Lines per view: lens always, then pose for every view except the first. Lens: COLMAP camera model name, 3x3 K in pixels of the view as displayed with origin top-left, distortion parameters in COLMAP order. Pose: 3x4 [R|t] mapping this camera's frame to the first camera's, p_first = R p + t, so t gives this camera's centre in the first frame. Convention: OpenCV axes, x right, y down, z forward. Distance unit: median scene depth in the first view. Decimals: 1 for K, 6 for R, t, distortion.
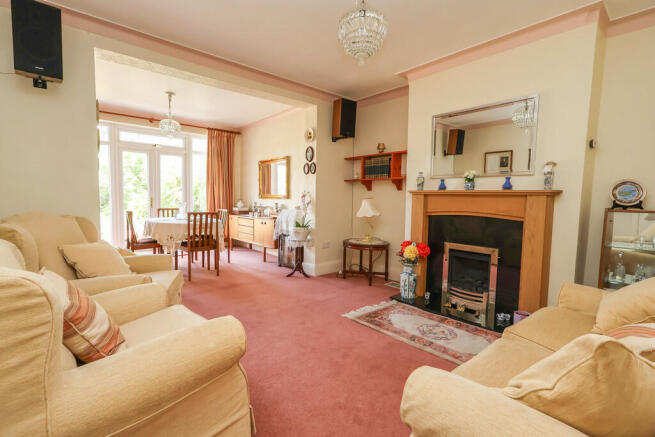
lens RADIAL K [[305.7, 0, 333.1], [0, 305.7, 218.6], [0, 0, 1]] dist [0.001248, 0.000005]
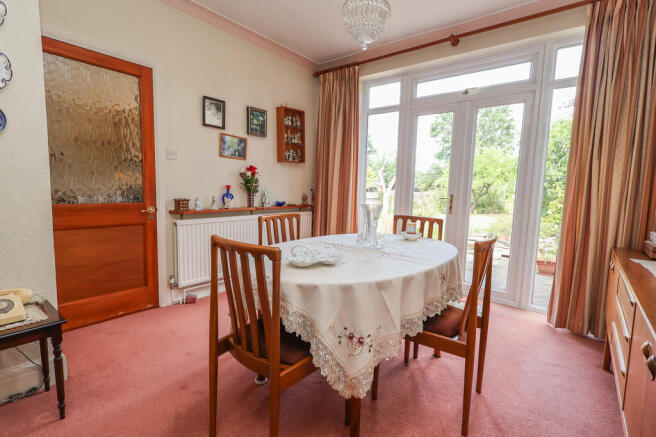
lens RADIAL K [[306.1, 0, 333.6], [0, 306.1, 218.6], [0, 0, 1]] dist [0.001248, 0.000005]
pose [[0.158869, 0.098294, -0.982394, -0.102655], [-0.105723, 0.991004, 0.082058, -0.051961], [0.981623, 0.090826, 0.167832, 0.747884]]
